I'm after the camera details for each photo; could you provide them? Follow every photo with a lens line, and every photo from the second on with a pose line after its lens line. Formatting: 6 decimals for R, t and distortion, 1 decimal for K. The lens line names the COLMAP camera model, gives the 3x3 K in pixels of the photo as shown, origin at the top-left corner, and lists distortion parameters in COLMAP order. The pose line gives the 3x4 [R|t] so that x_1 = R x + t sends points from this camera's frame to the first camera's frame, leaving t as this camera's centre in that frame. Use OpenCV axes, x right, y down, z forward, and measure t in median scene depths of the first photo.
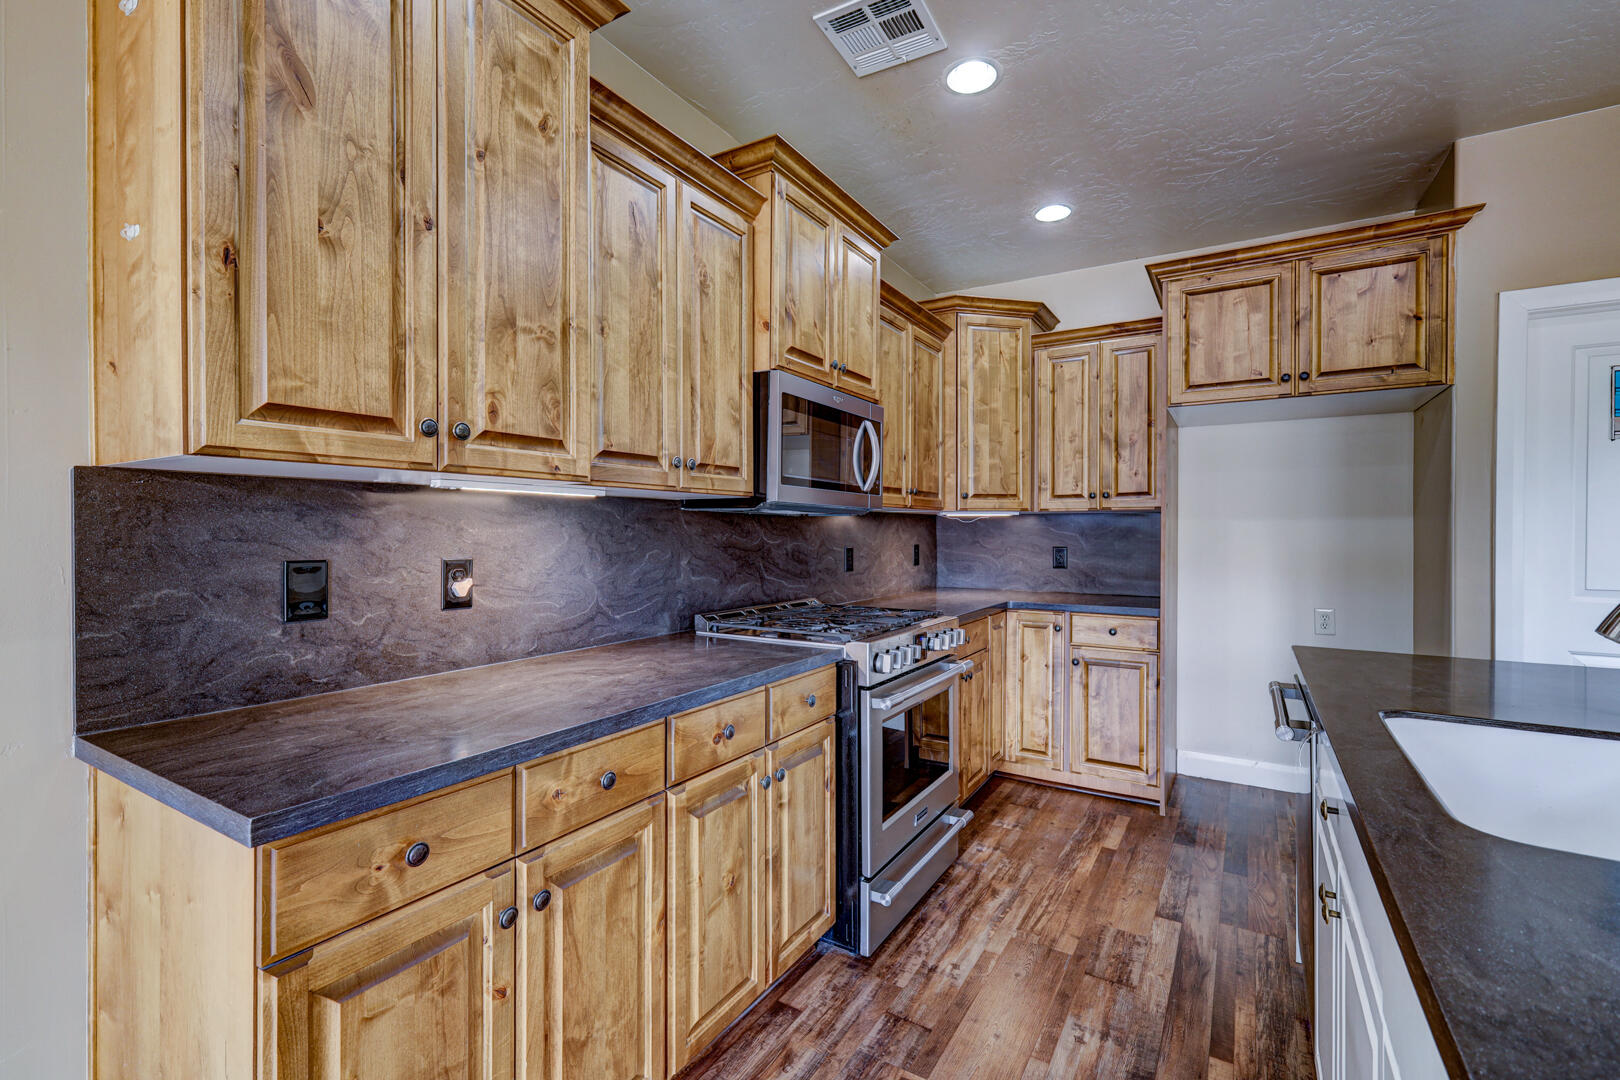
lens RADIAL K [[726.3, 0, 811.3], [0, 726.3, 533.5], [0, 0, 1]] dist [0.003019, 0.000208]
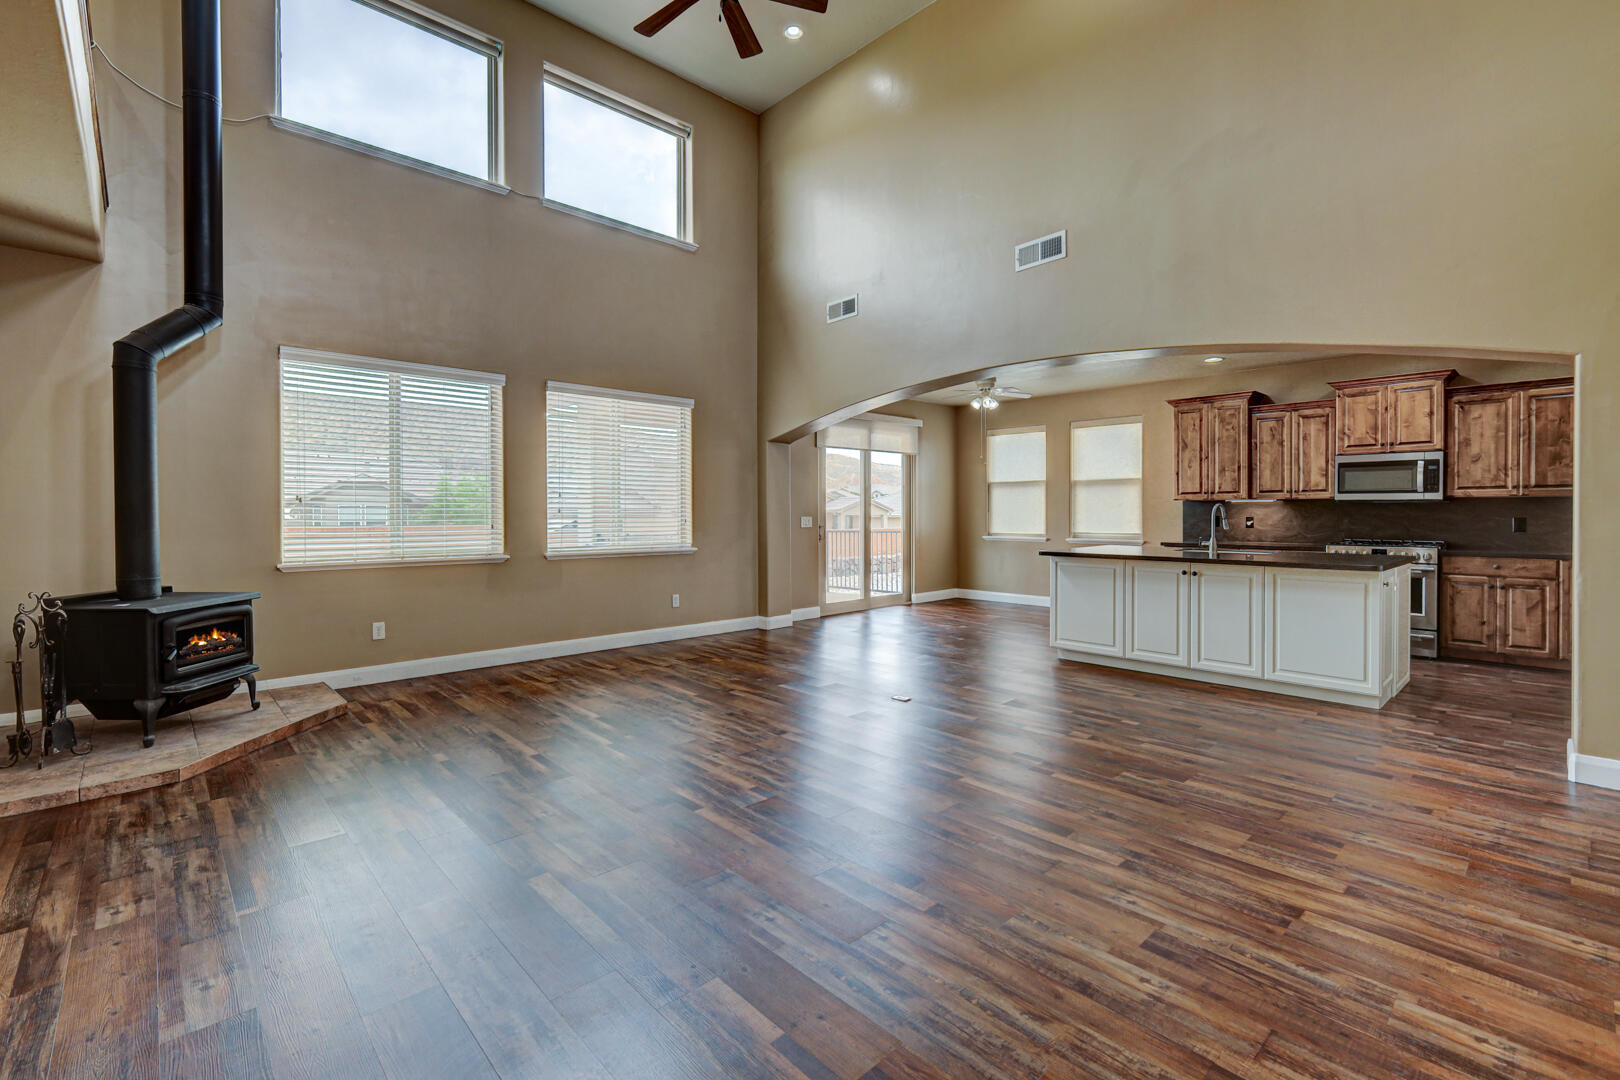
lens RADIAL K [[726.3, 0, 811.3], [0, 726.3, 533.5], [0, 0, 1]] dist [0.003019, 0.000208]
pose [[-0.284660, 0.021825, -0.958380, 3.872650], [-0.005932, 0.999682, 0.024528, 0.040311], [0.958610, 0.012667, -0.284440, -0.244972]]
